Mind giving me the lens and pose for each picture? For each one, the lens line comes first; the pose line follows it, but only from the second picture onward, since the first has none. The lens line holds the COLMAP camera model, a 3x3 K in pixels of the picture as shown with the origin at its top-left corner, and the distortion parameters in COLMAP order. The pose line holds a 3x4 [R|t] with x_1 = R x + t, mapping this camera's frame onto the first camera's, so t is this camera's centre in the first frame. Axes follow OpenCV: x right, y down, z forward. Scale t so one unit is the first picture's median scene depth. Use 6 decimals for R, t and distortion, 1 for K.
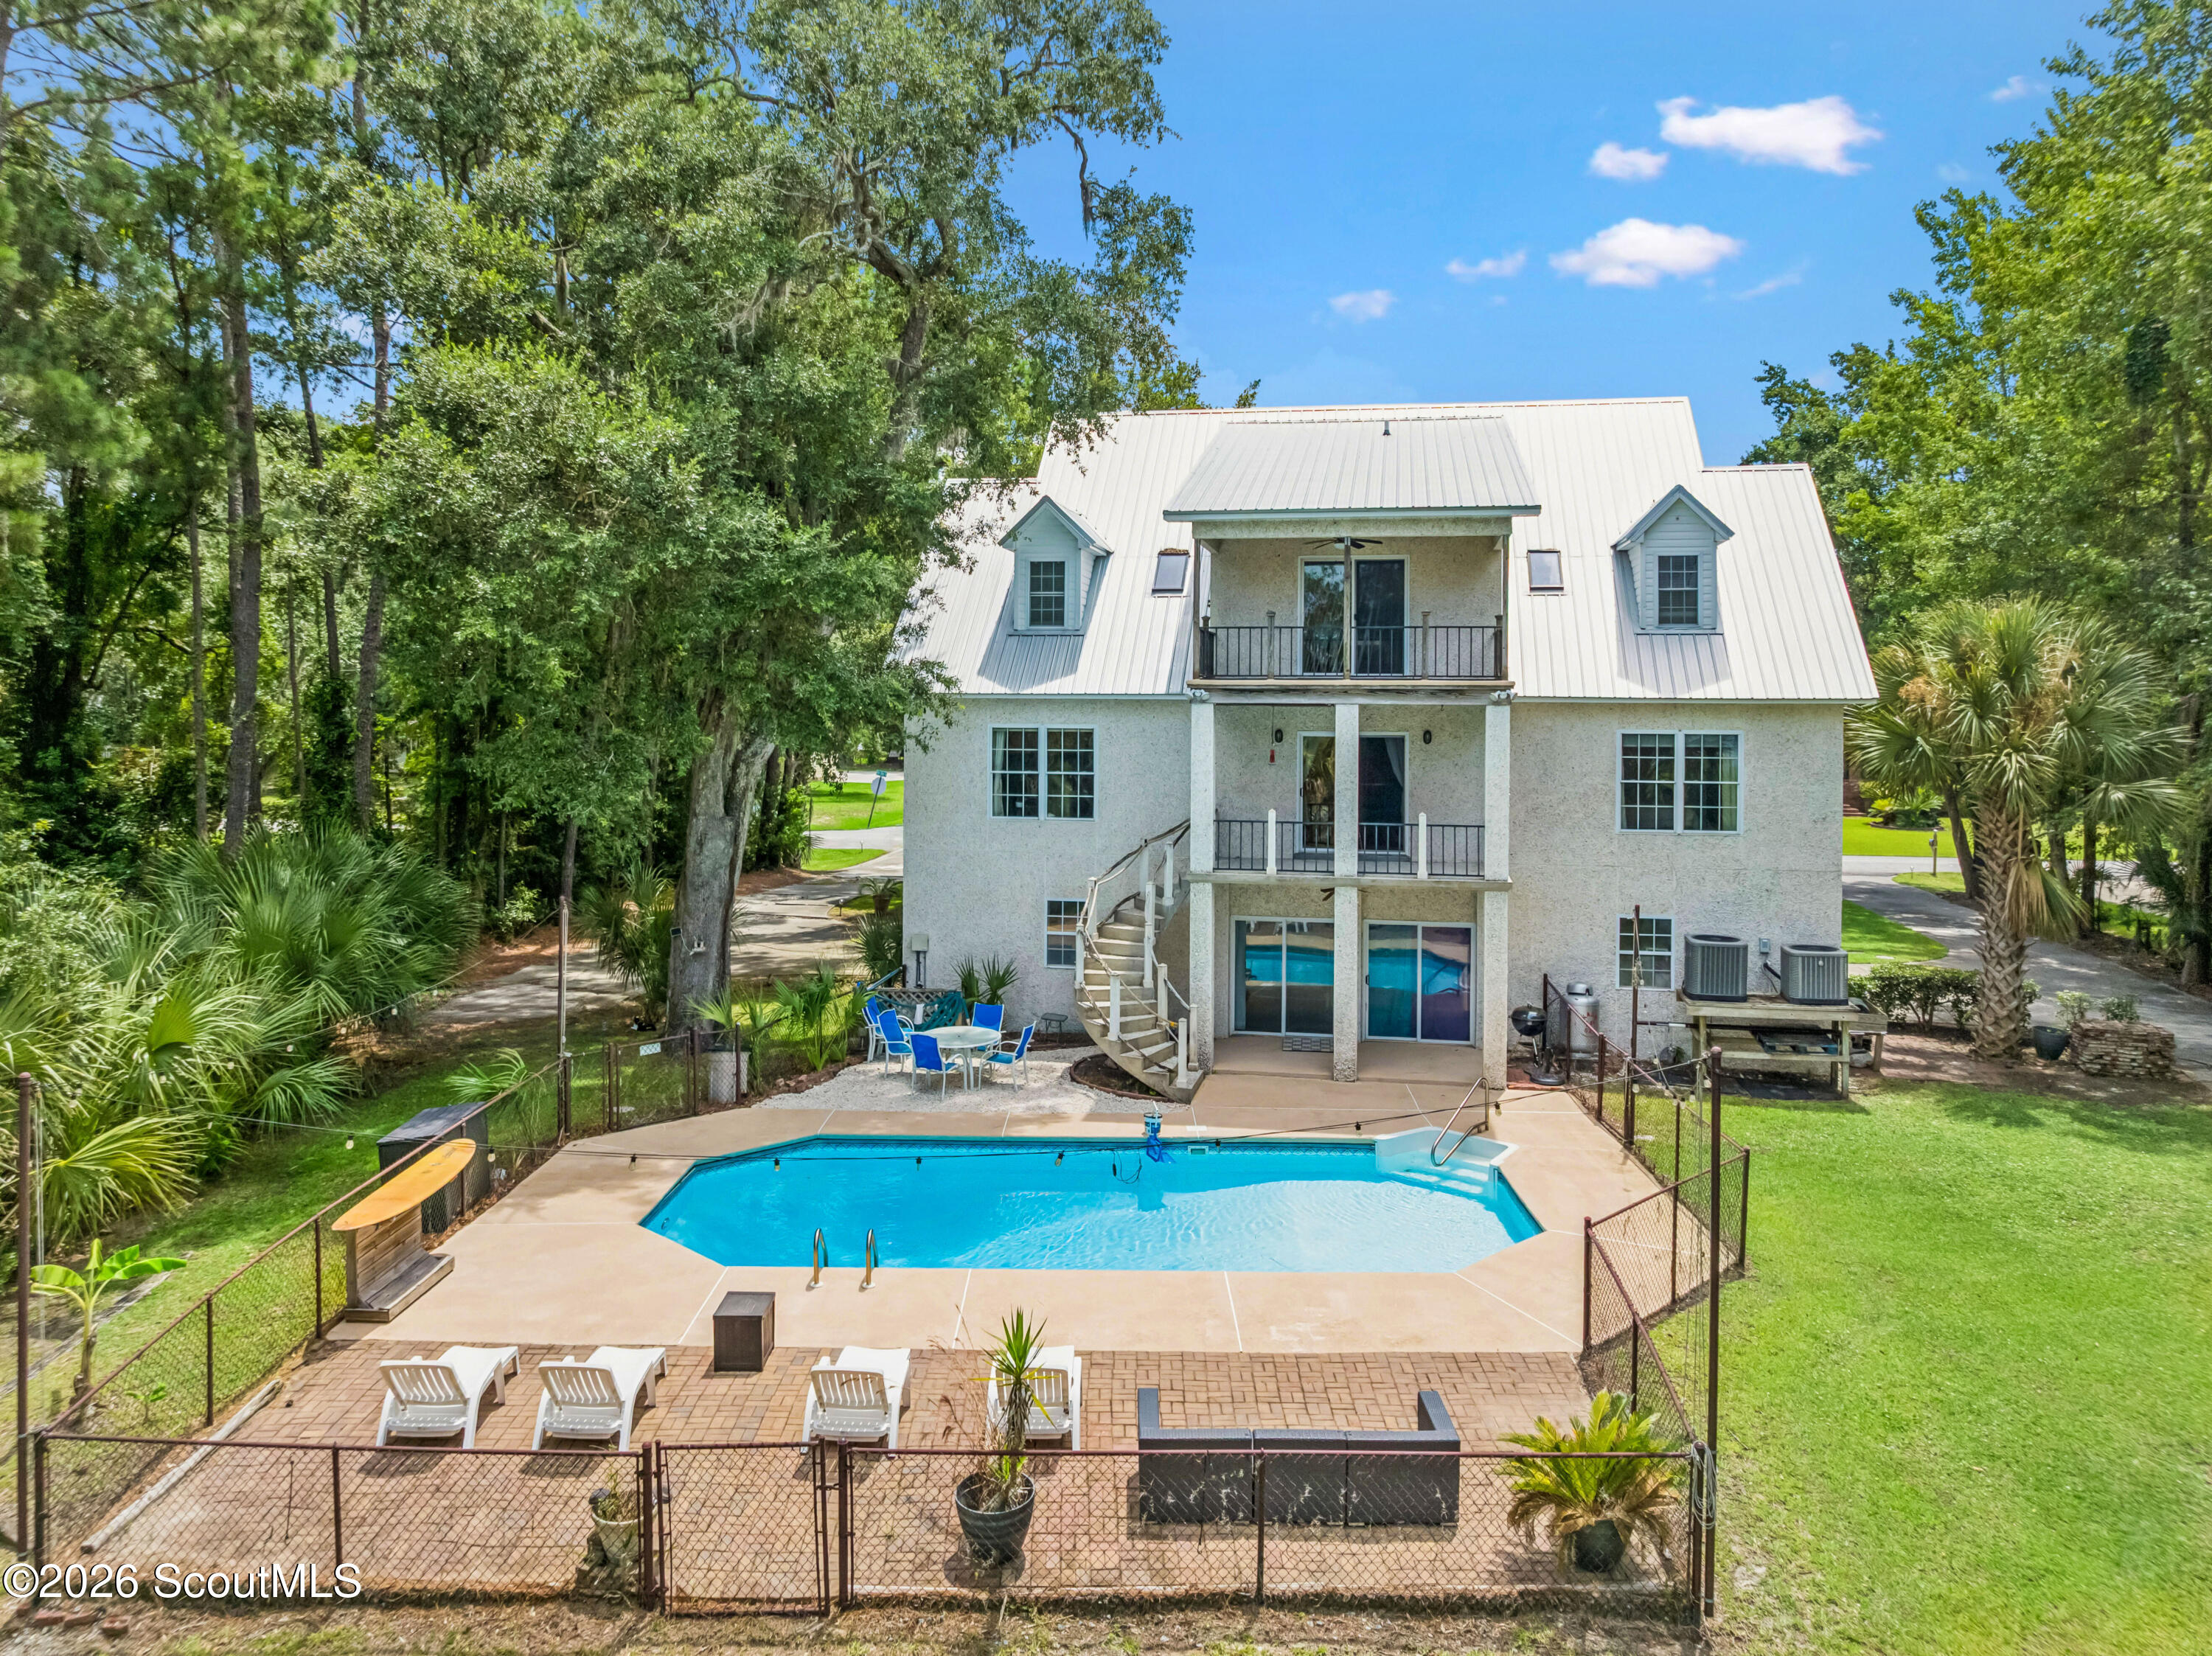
lens RADIAL K [[1591.0, 0, 1072.5], [0, 1591.0, 772.3], [0, 0, 1]] dist [0.003937, -0.000656]
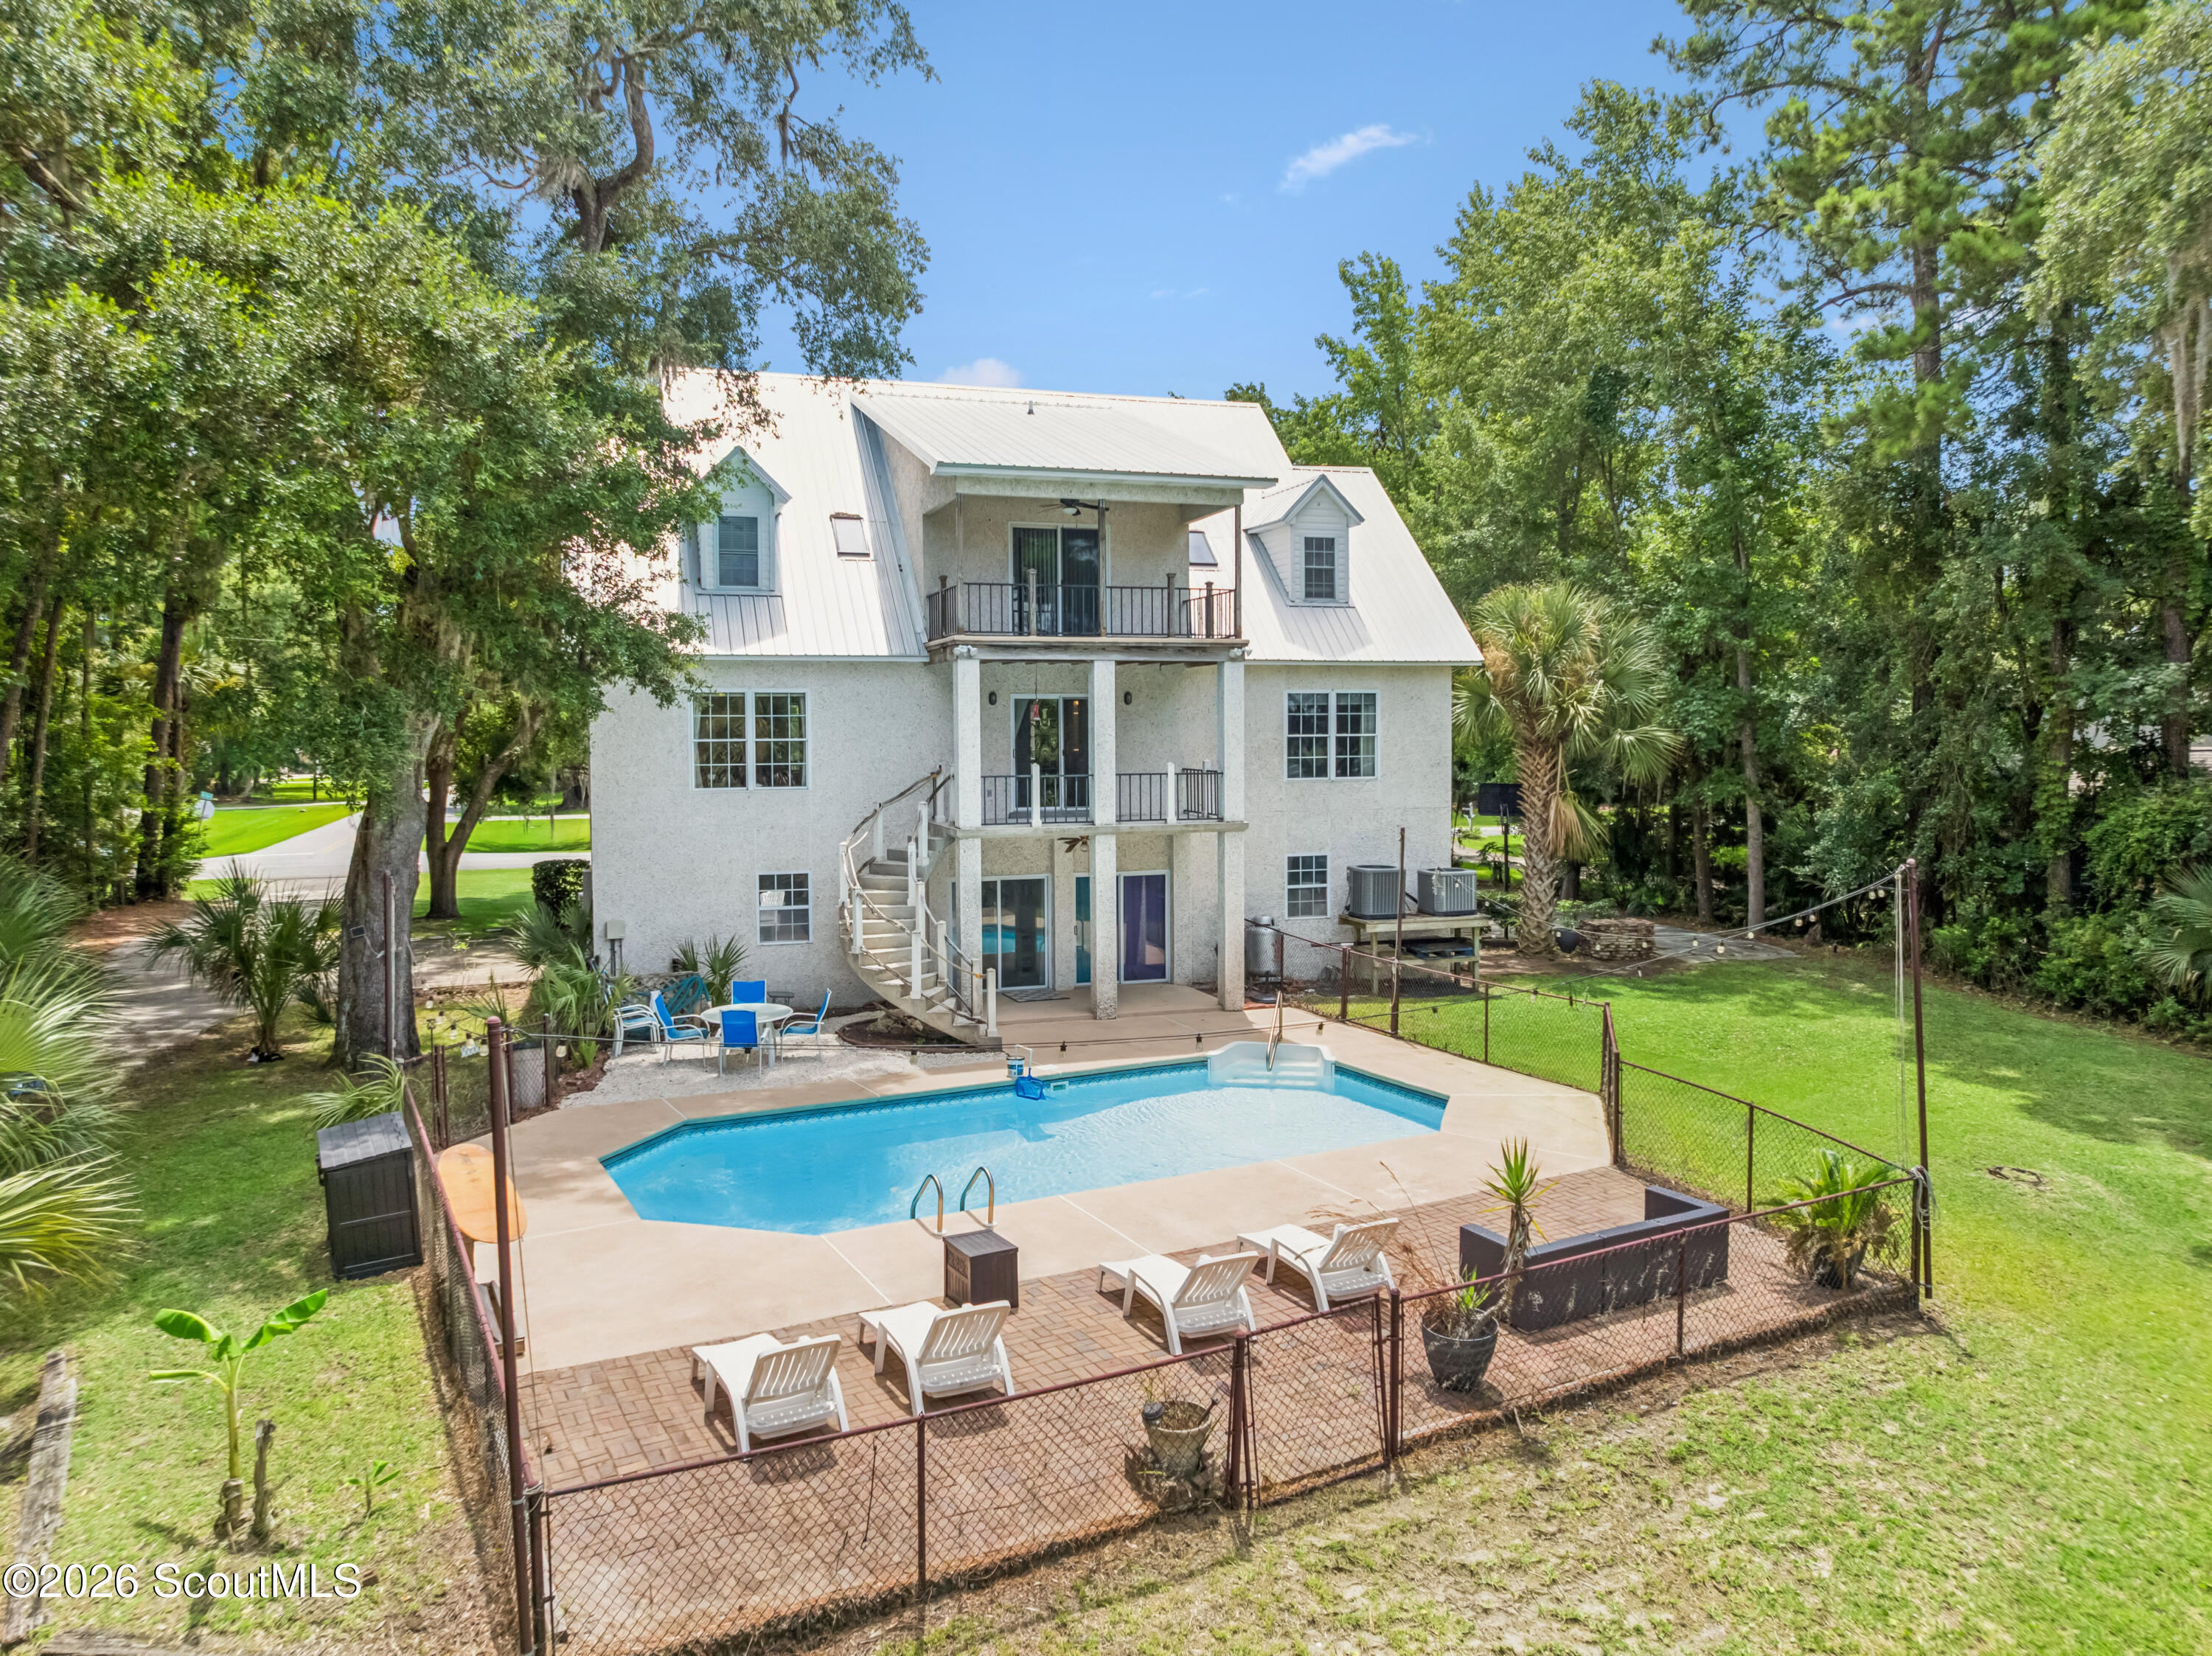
lens RADIAL K [[1591.0, 0, 1015.6], [0, 1591.0, 873.2], [0, 0, 1]] dist [0.003937, -0.000656]
pose [[0.874484, -0.050922, 0.482374, -0.374927], [0.032348, 0.998383, 0.046751, 0.044294], [-0.483975, -0.025279, 0.874717, 0.104492]]
